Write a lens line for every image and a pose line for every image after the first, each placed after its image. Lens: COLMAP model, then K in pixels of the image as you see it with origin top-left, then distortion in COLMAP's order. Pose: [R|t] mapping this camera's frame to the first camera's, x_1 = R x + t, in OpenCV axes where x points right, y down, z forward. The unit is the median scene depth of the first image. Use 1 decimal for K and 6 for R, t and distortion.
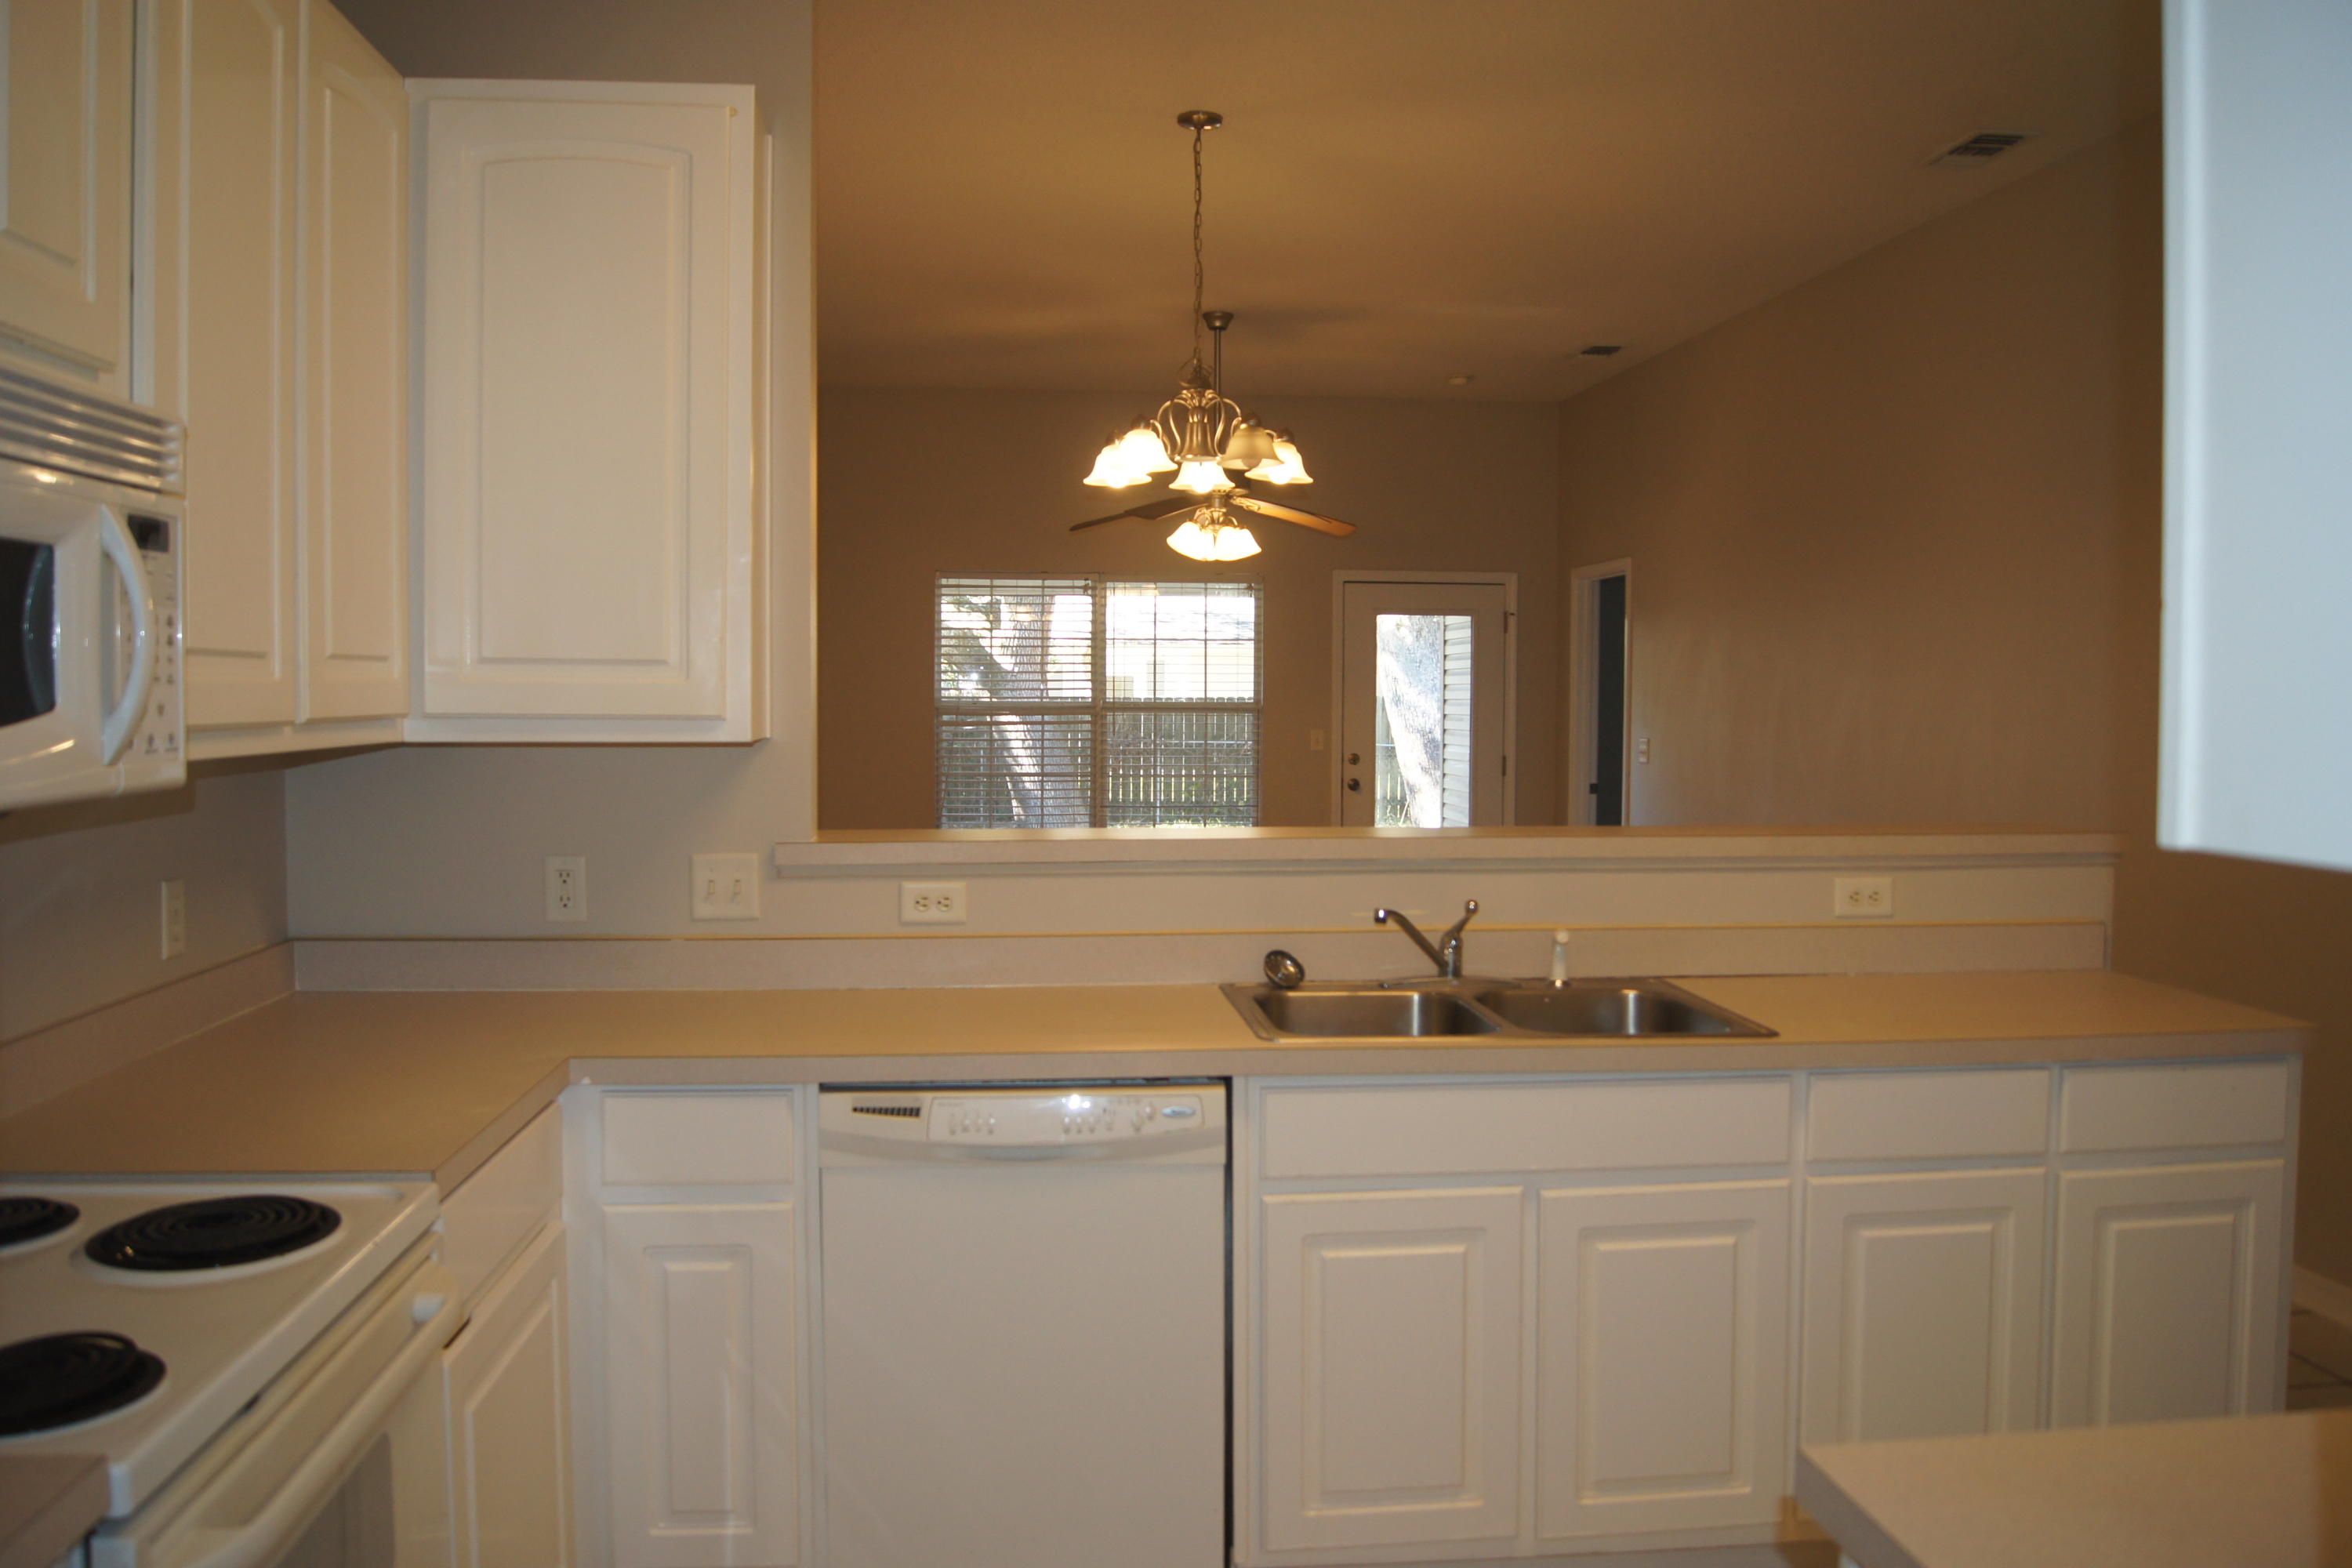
lens RADIAL K [[1854.0, 0, 1175.8], [0, 1854.0, 762.0], [0, 0, 1]] dist [-0.077509, 0.005780]
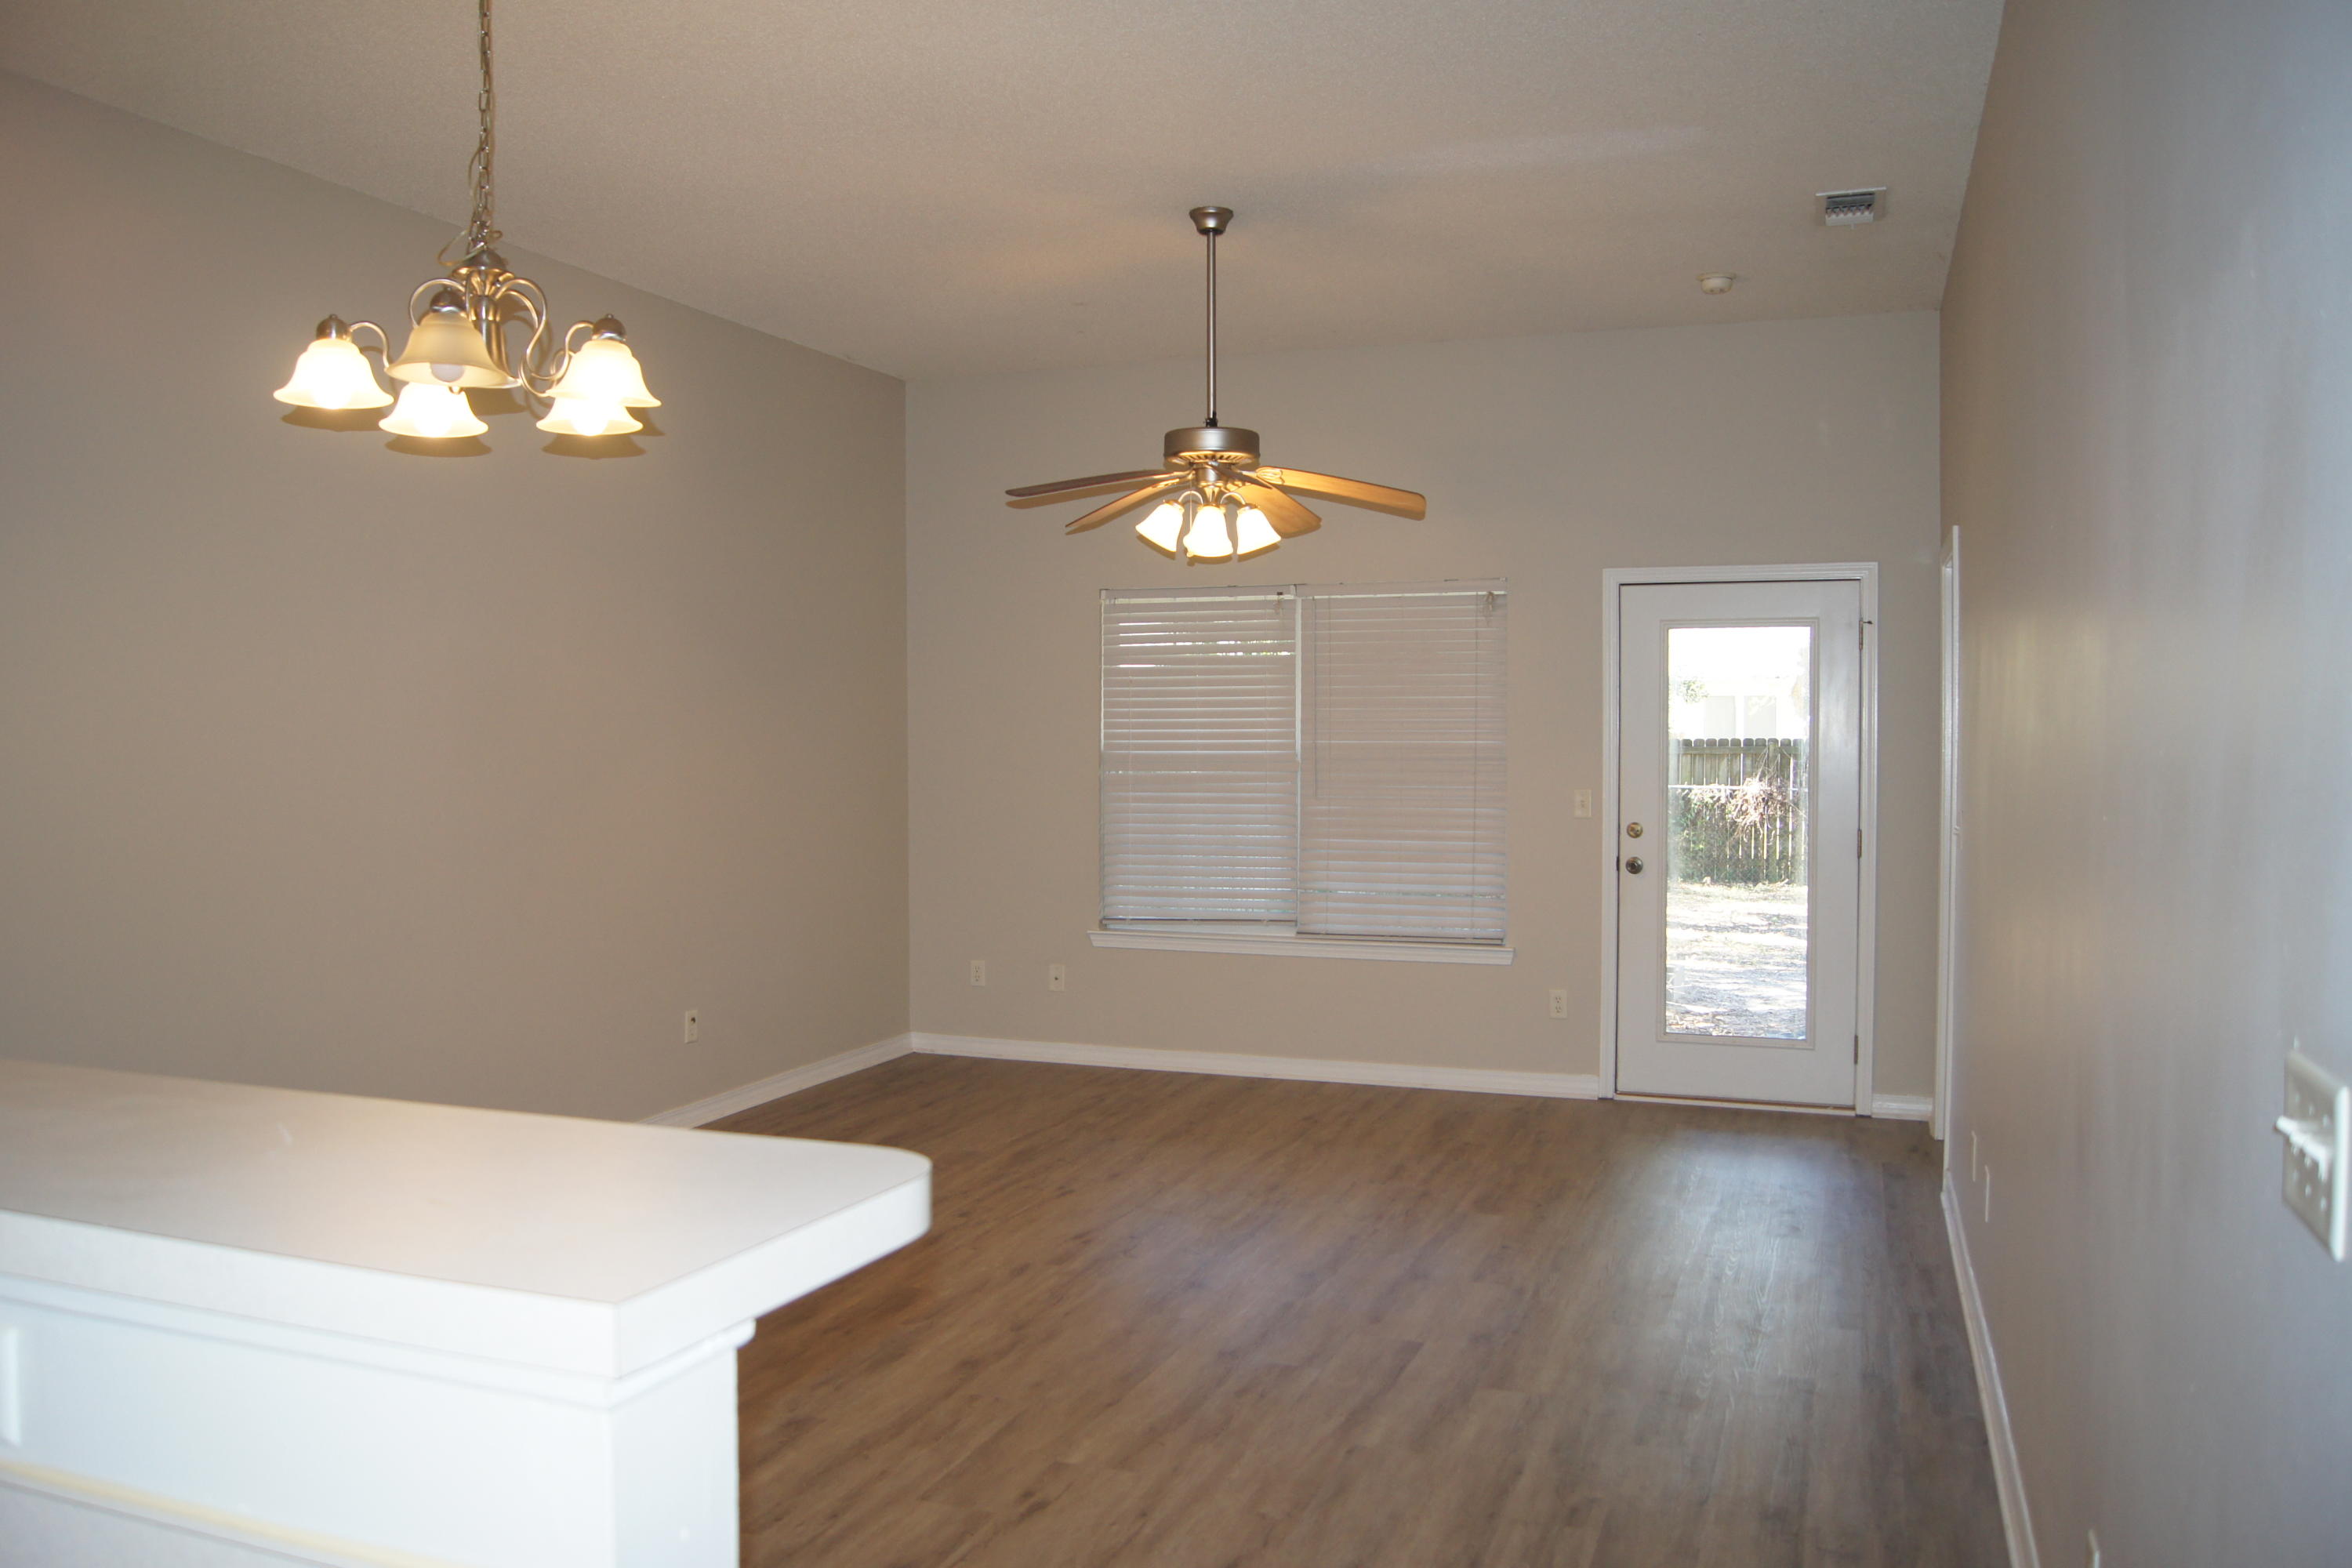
lens RADIAL K [[1854.0, 0, 1157.8], [0, 1854.0, 789.5], [0, 0, 1]] dist [-0.077509, 0.005780]
pose [[0.889548, 0.011508, -0.456696, 0.963805], [-0.014144, 0.999897, -0.002353, -0.047987], [0.456622, 0.008553, 0.889620, 1.036830]]
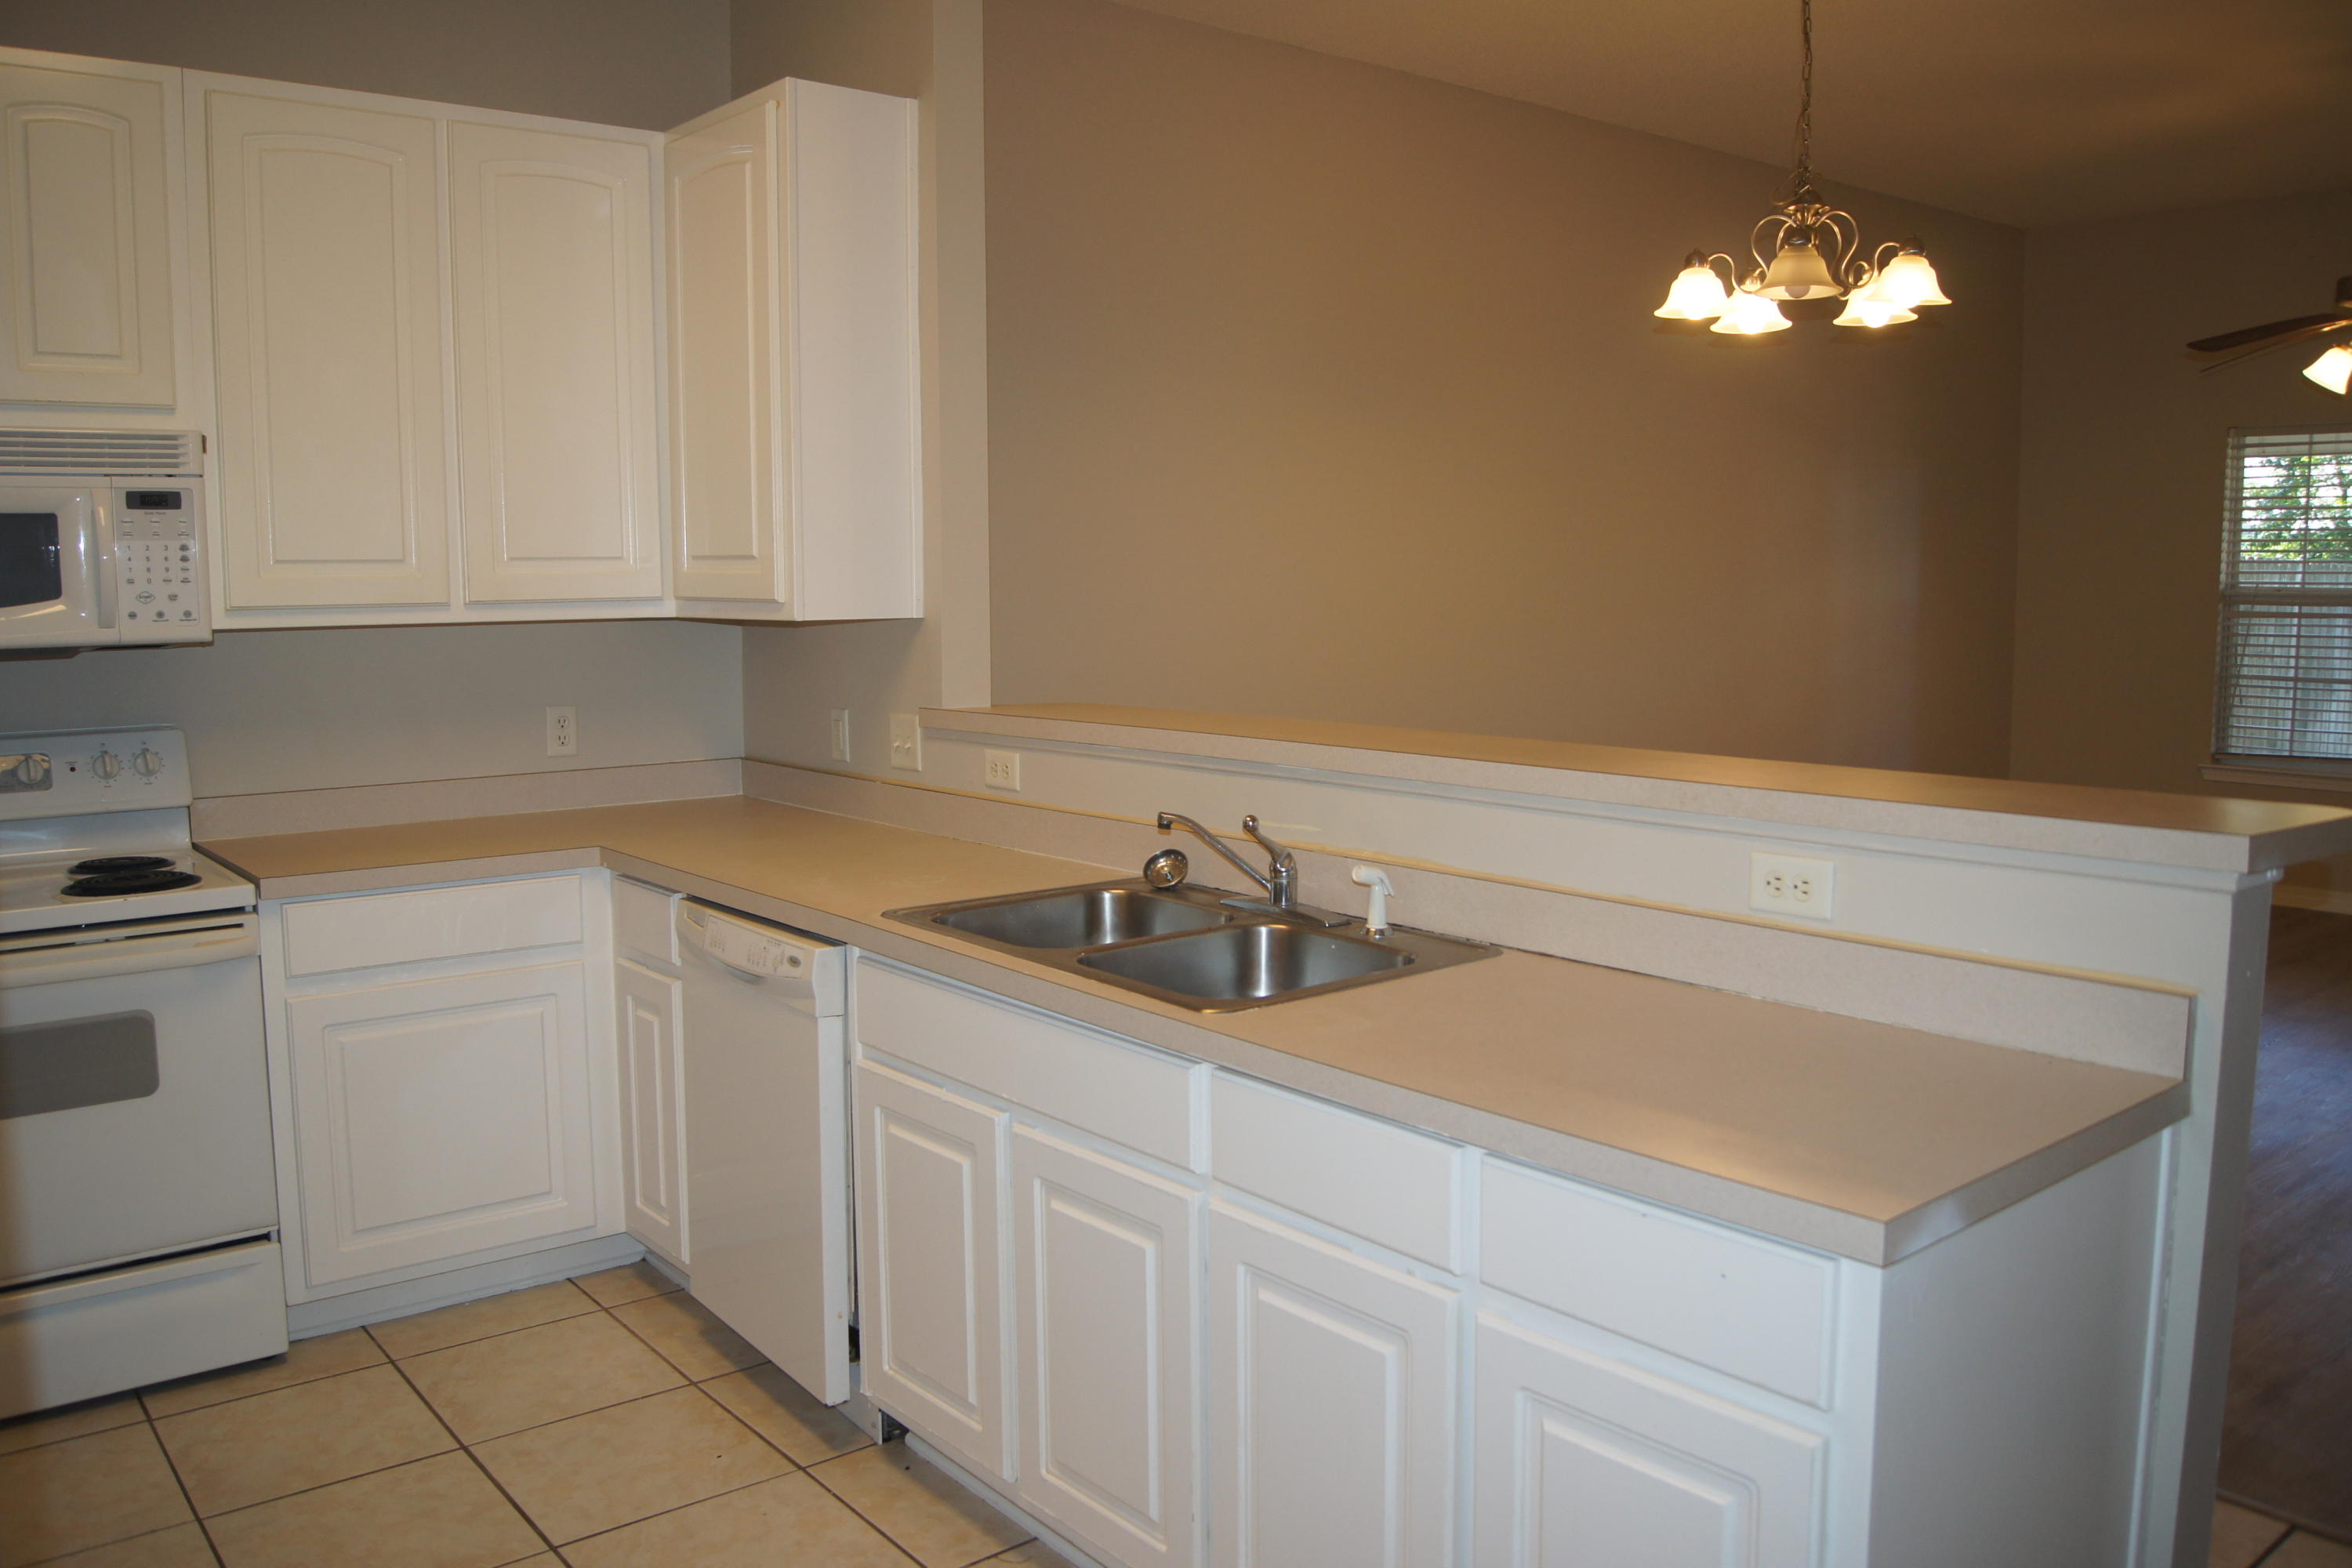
lens RADIAL K [[1854.0, 0, 1154.9], [0, 1854.0, 746.7], [0, 0, 1]] dist [-0.077509, 0.005780]
pose [[0.539906, 0.072174, -0.838626, 1.050869], [-0.024982, 0.997252, 0.069742, -0.021670], [0.841355, -0.016703, 0.540225, 0.594529]]
